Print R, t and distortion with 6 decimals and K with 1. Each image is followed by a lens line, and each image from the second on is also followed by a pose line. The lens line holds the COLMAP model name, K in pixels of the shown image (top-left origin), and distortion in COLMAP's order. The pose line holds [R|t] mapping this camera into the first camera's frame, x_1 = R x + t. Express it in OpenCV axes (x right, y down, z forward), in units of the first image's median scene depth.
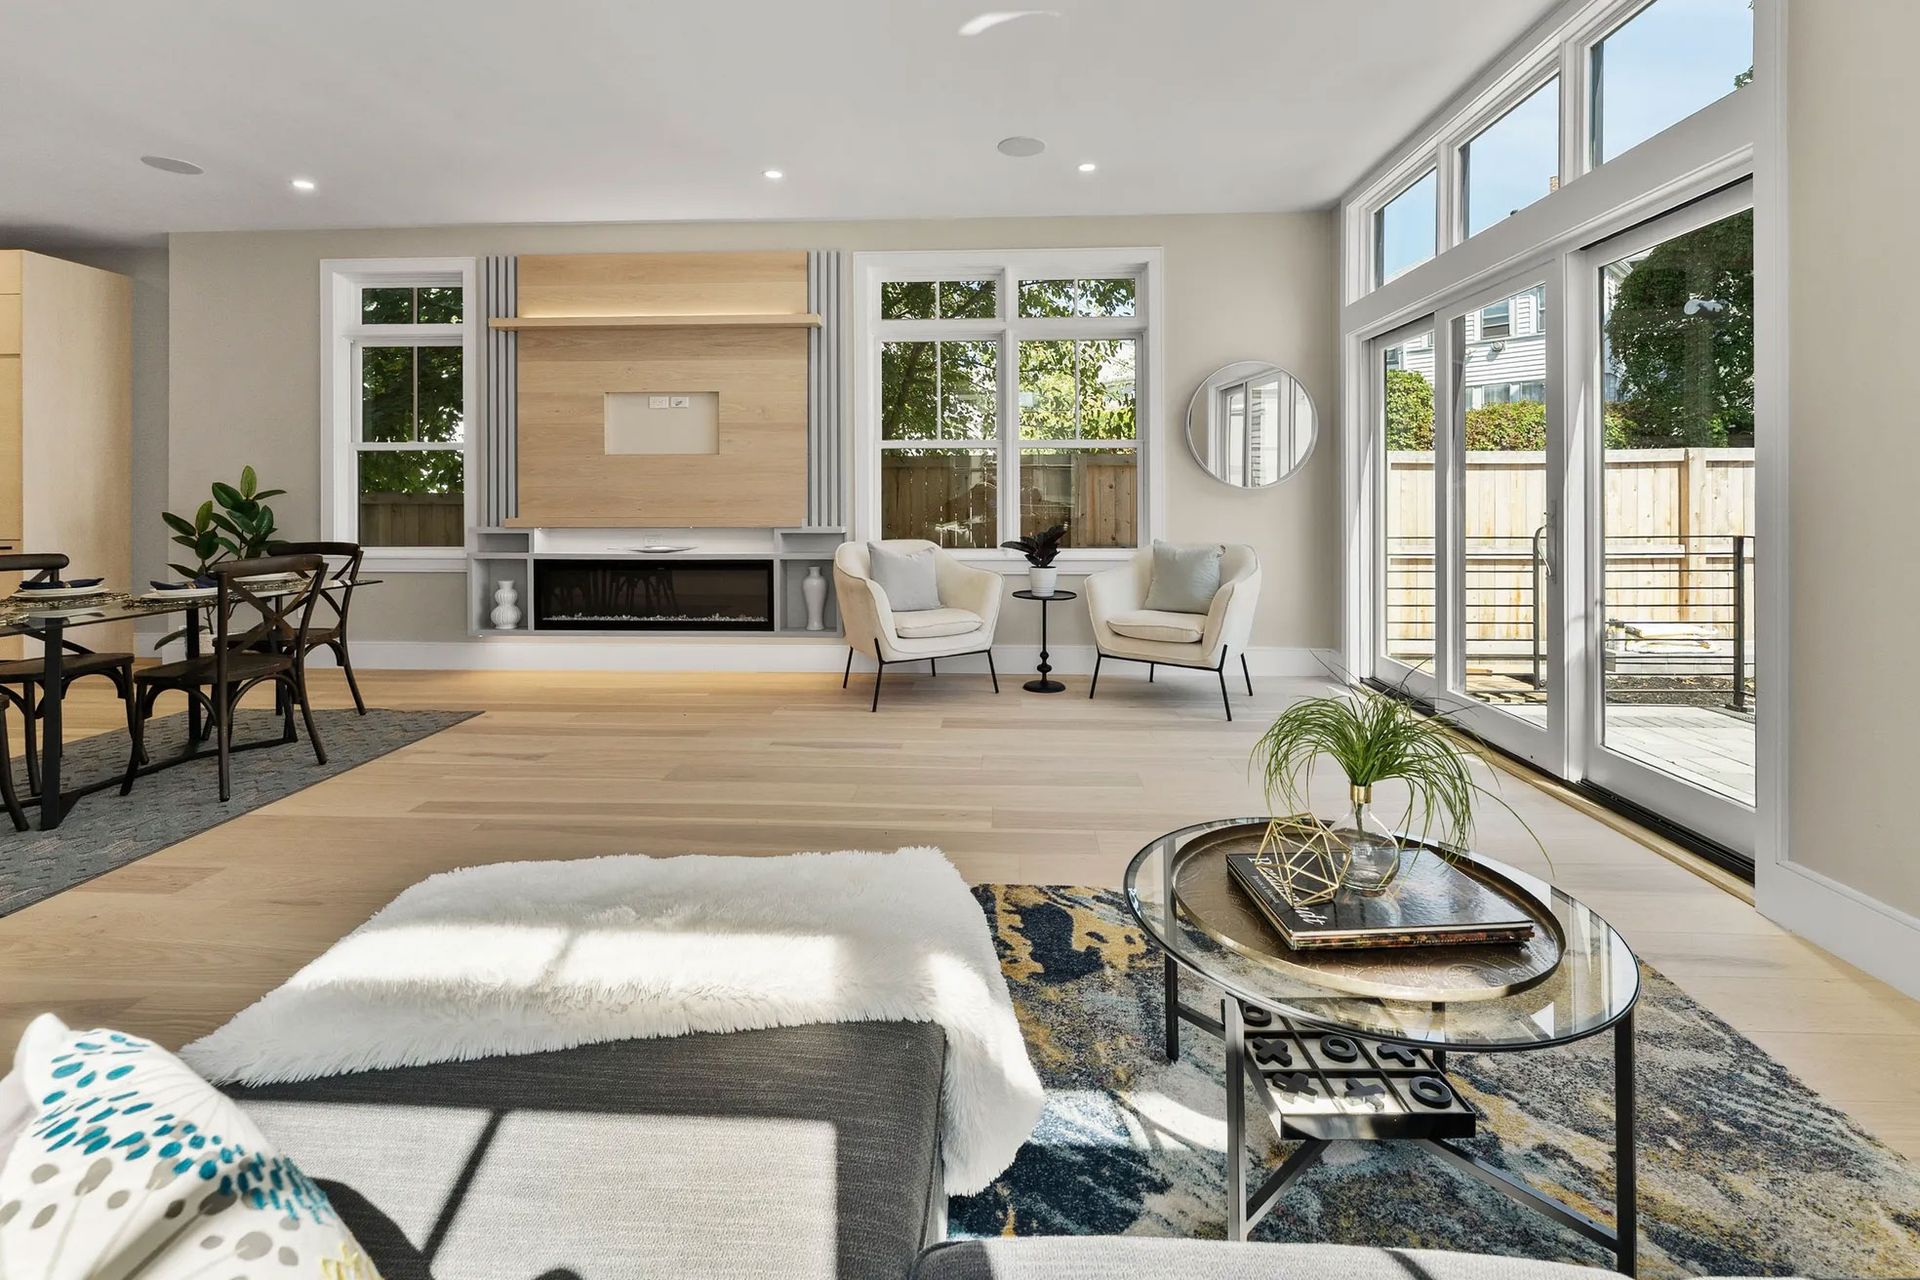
lens RADIAL K [[825.5, 0, 968.8], [0, 825.5, 502.4], [0, 0, 1]] dist [-0.000272, -0.000419]
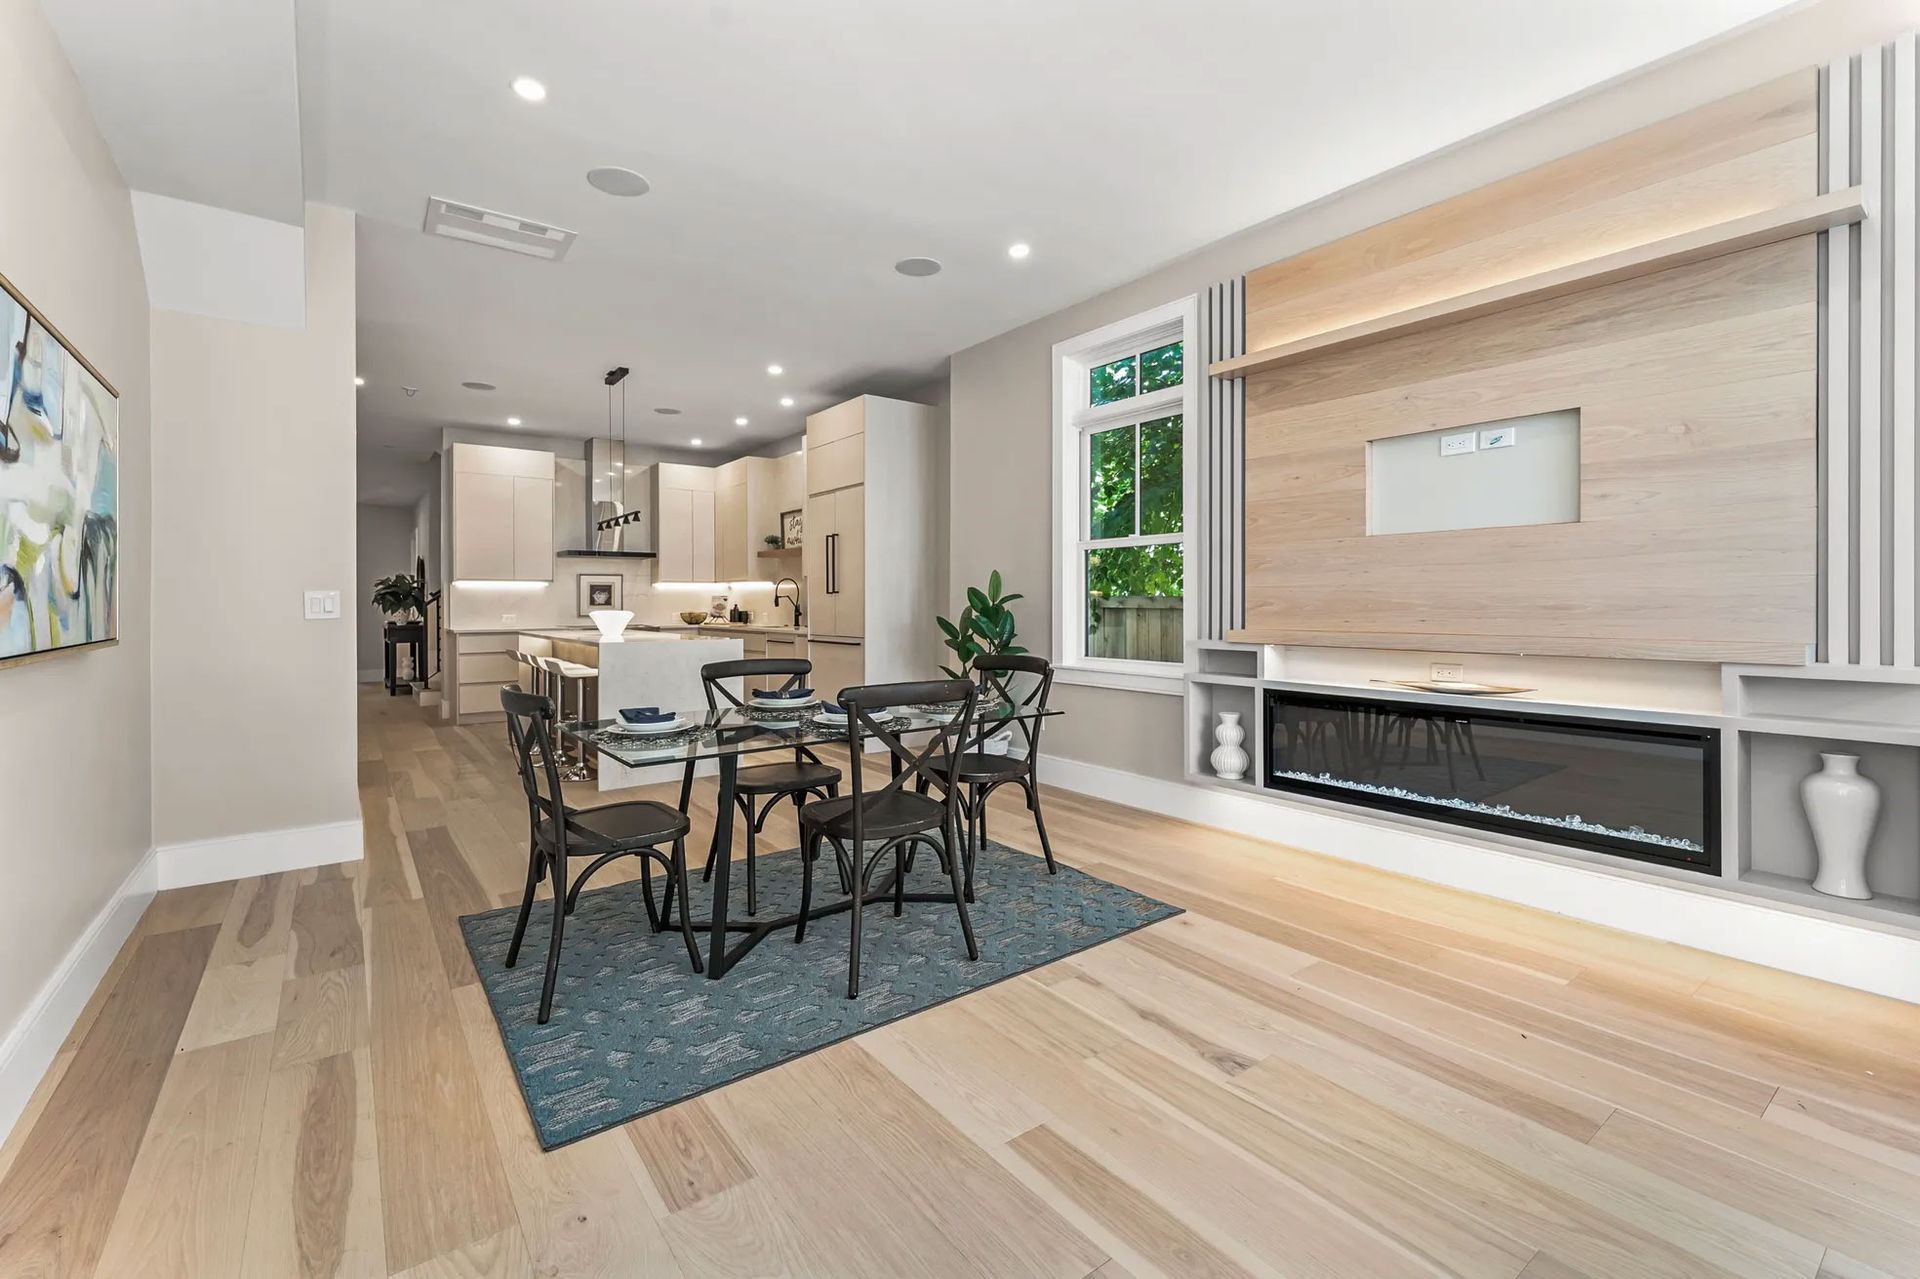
lens RADIAL K [[822.1, 0, 946.6], [0, 822.1, 608.1], [0, 0, 1]] dist [-0.000998, -0.000120]
pose [[0.629047, 0.004885, -0.777352, -0.145177], [-0.000002, 0.999980, 0.006282, -0.004902], [0.777367, -0.003950, 0.629035, 0.335929]]
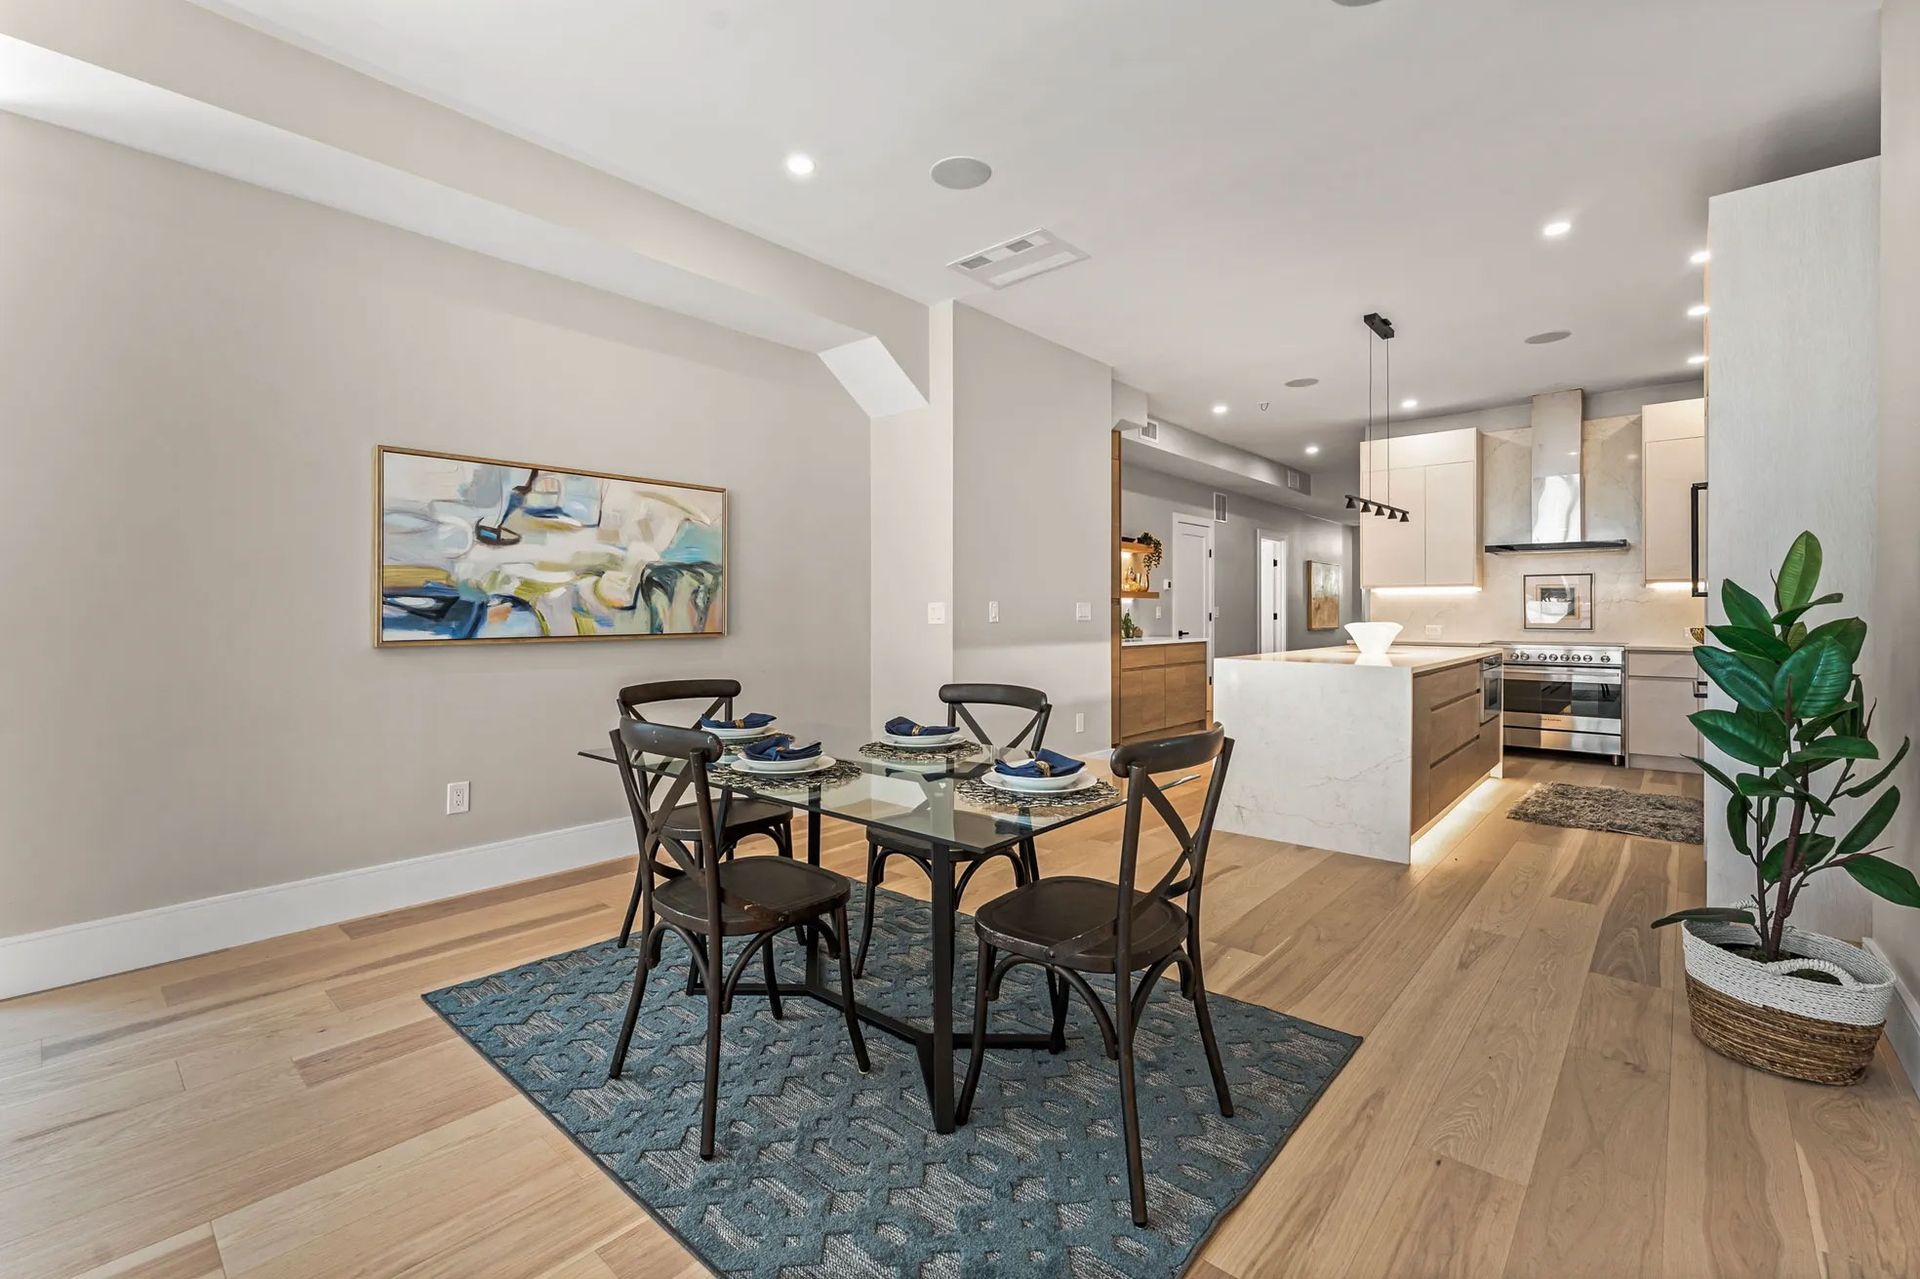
lens RADIAL K [[822.1, 0, 946.6], [0, 822.1, 608.1], [0, 0, 1]] dist [-0.000998, -0.000120]
pose [[-0.638552, -0.001338, -0.769578, -0.327150], [-0.002203, 0.999998, 0.000090, -0.008858], [0.769576, 0.001753, -0.638553, 0.936287]]
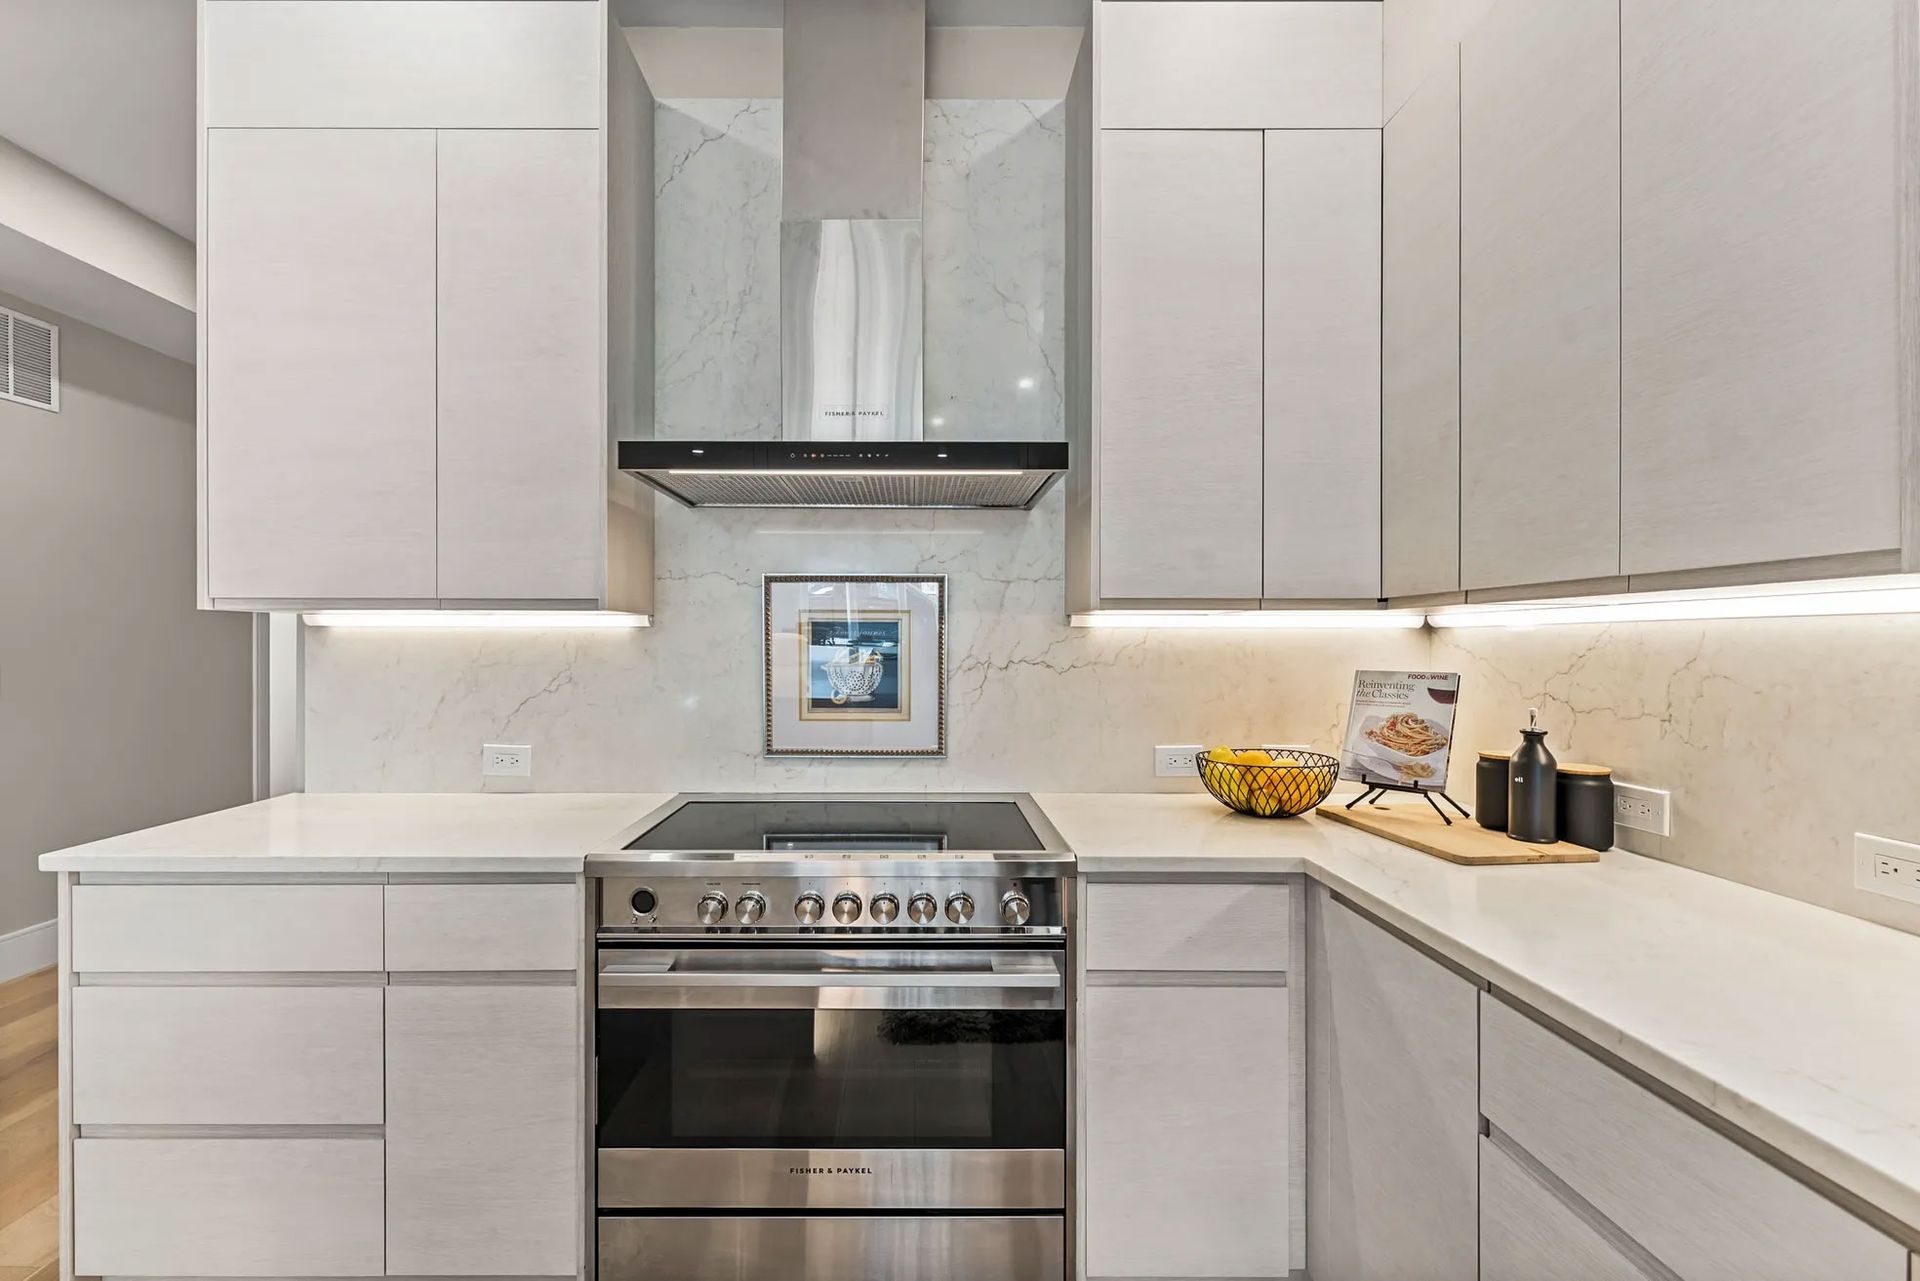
lens RADIAL K [[793.3, 0, 937.3], [0, 793.3, 618.8], [0, 0, 1]] dist [0.002206, 0.000161]
pose [[0.058162, -0.026853, -0.997946, -1.536019], [-0.004481, 0.999621, -0.027160, -0.032724], [0.998297, 0.006052, 0.058019, 0.869078]]
